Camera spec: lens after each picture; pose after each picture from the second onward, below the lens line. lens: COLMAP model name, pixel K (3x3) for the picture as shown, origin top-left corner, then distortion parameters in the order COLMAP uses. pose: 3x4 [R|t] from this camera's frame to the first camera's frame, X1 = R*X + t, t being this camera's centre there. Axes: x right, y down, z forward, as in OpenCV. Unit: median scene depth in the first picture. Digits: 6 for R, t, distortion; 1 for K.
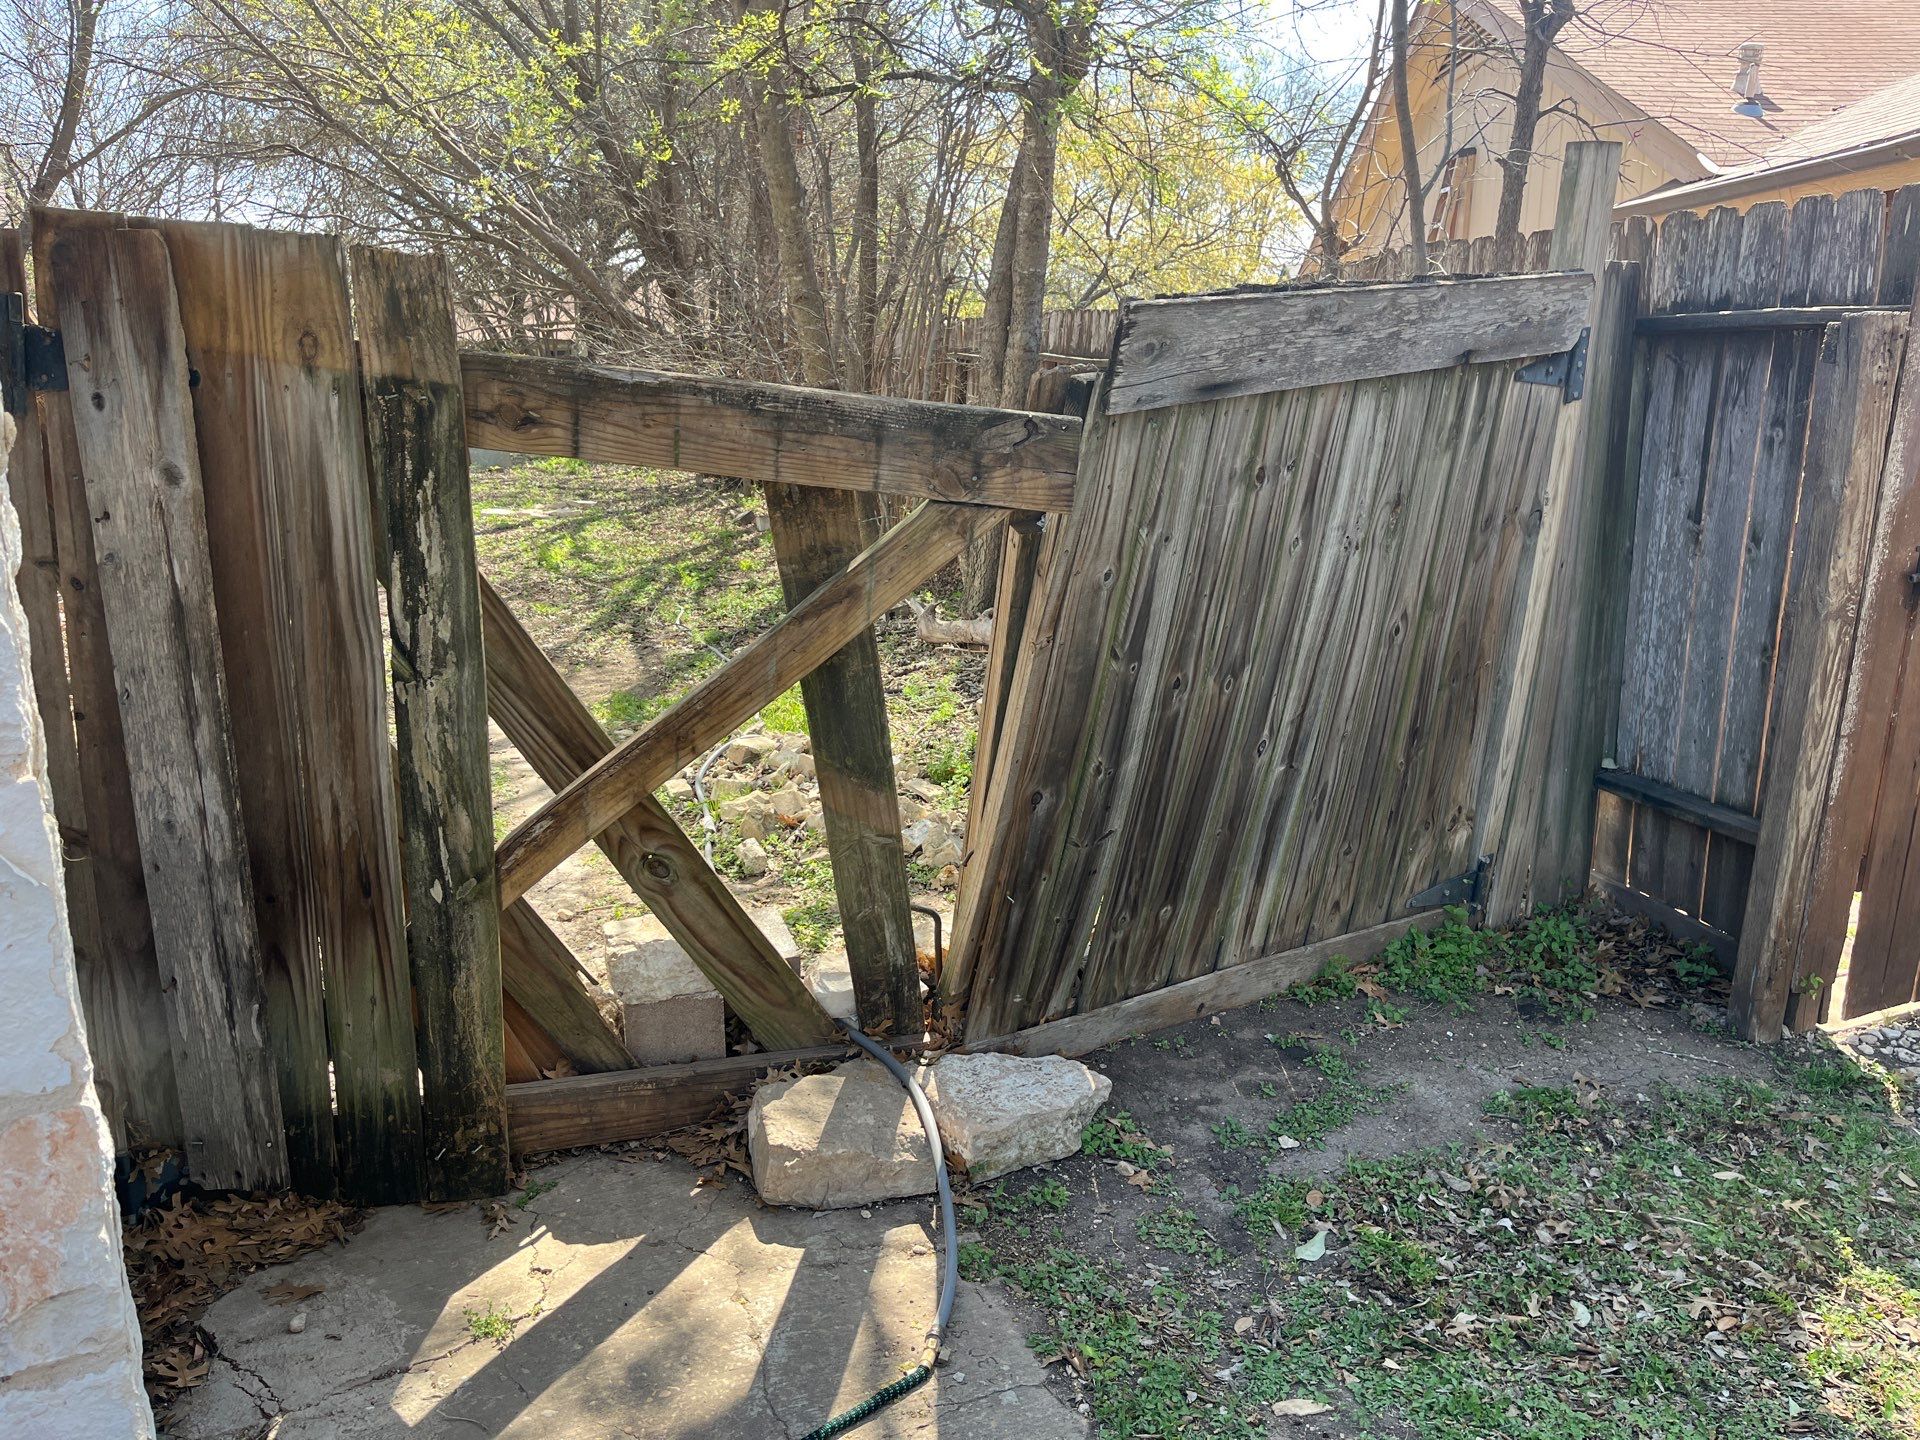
lens RADIAL K [[1666.4, 0, 958.0], [0, 1666.4, 720.9], [0, 0, 1]] dist [-0.010282, -0.043533]
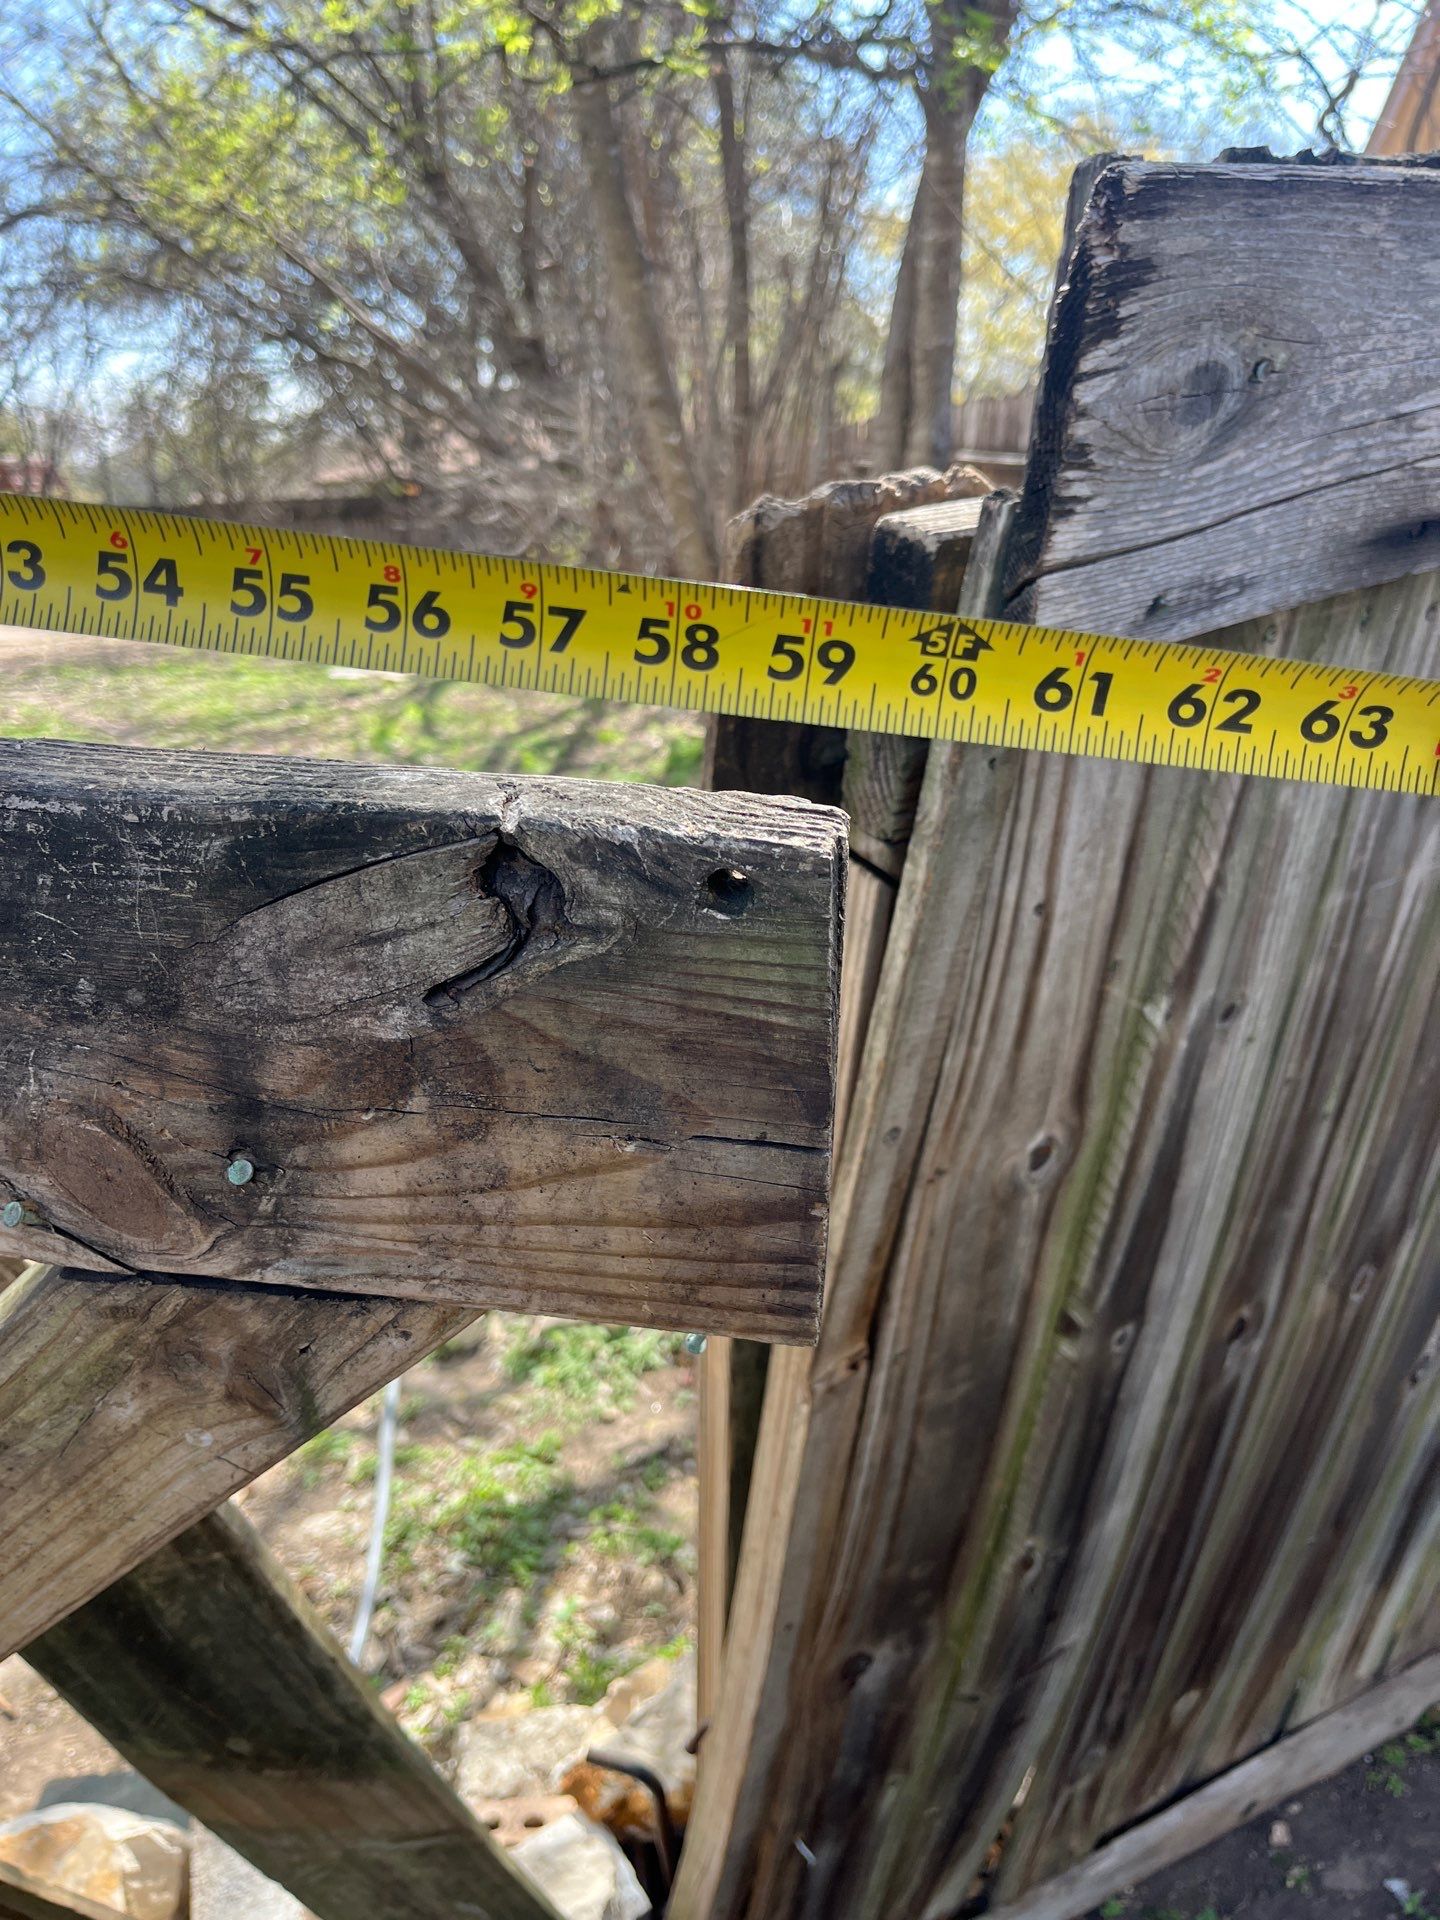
lens RADIAL K [[1666.4, 0, 717.0], [0, 1666.4, 955.5], [0, 0, 1]] dist [-0.010282, -0.043533]
pose [[0.993480, -0.018808, -0.112440, 0.063098], [0.026170, 0.997583, 0.064362, -0.141598], [0.110958, -0.066885, 0.991572, 0.665174]]
